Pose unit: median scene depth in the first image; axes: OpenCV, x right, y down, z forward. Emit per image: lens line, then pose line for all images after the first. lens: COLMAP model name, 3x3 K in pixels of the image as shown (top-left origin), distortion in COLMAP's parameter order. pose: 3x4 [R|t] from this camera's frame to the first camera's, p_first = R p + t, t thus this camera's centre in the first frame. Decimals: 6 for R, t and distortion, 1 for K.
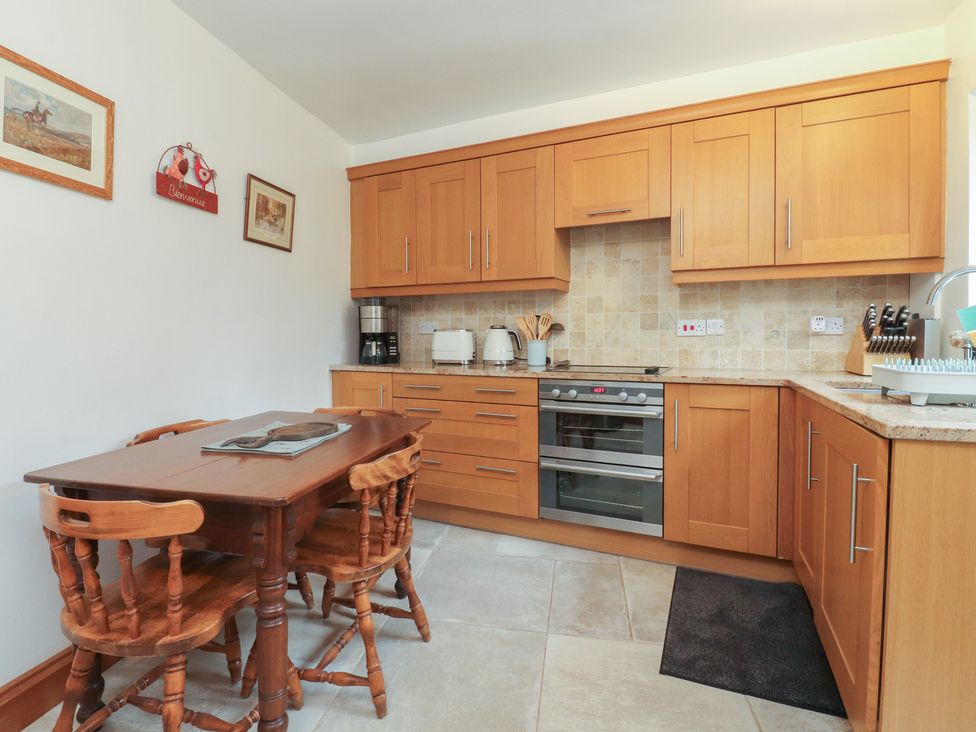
lens RADIAL K [[508.4, 0, 482.4], [0, 508.4, 346.8], [0, 0, 1]] dist [0.002088, -0.013577]
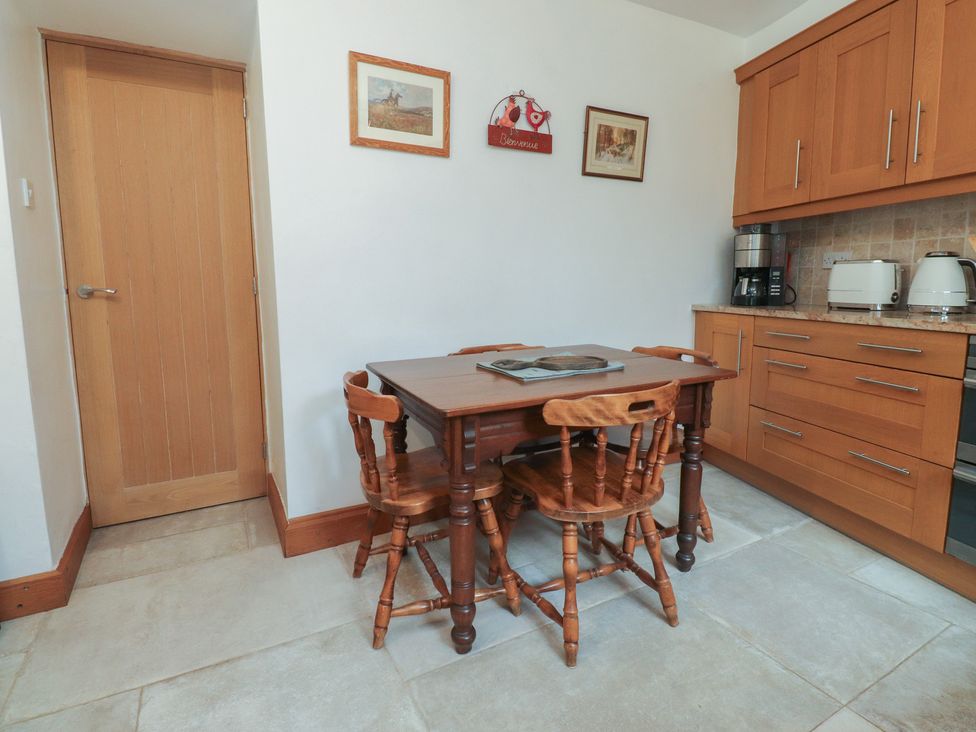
lens RADIAL K [[508.4, 0, 482.4], [0, 508.4, 346.8], [0, 0, 1]] dist [0.002088, -0.013577]
pose [[0.630783, 0.097343, -0.769830, 0.218110], [-0.015964, 0.993518, 0.112547, 0.019304], [0.775795, -0.058703, 0.628248, 0.181025]]
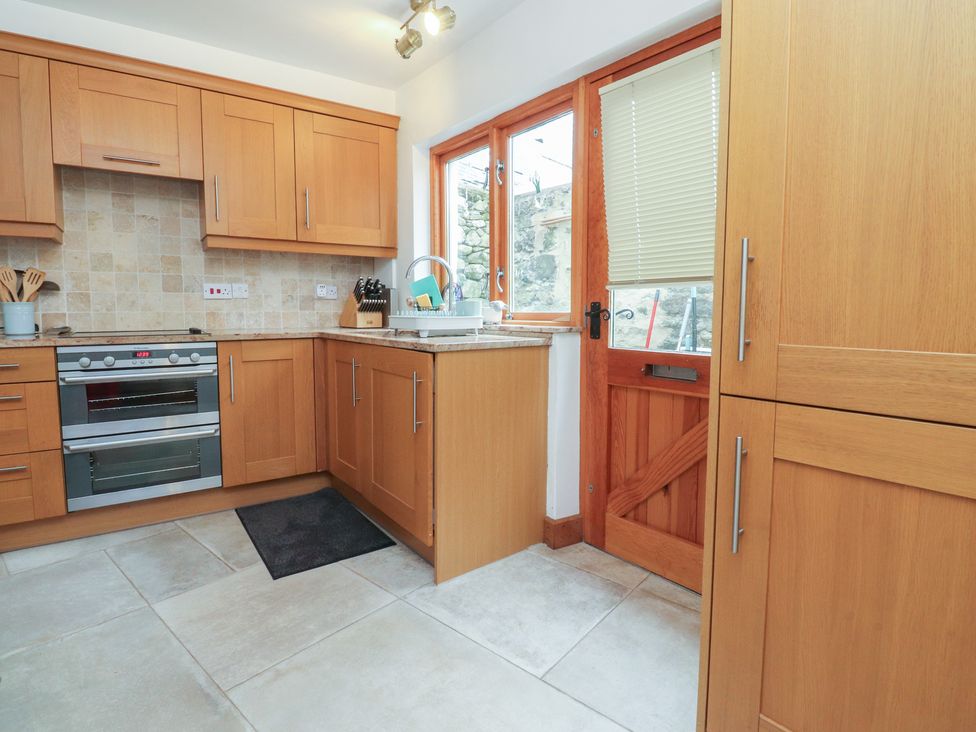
lens RADIAL K [[508.4, 0, 482.4], [0, 508.4, 346.8], [0, 0, 1]] dist [0.002088, -0.013577]
pose [[0.504672, -0.061447, 0.861122, -0.256399], [0.017152, 0.997981, 0.061161, 0.025746], [-0.863141, -0.016096, 0.504707, -0.004189]]
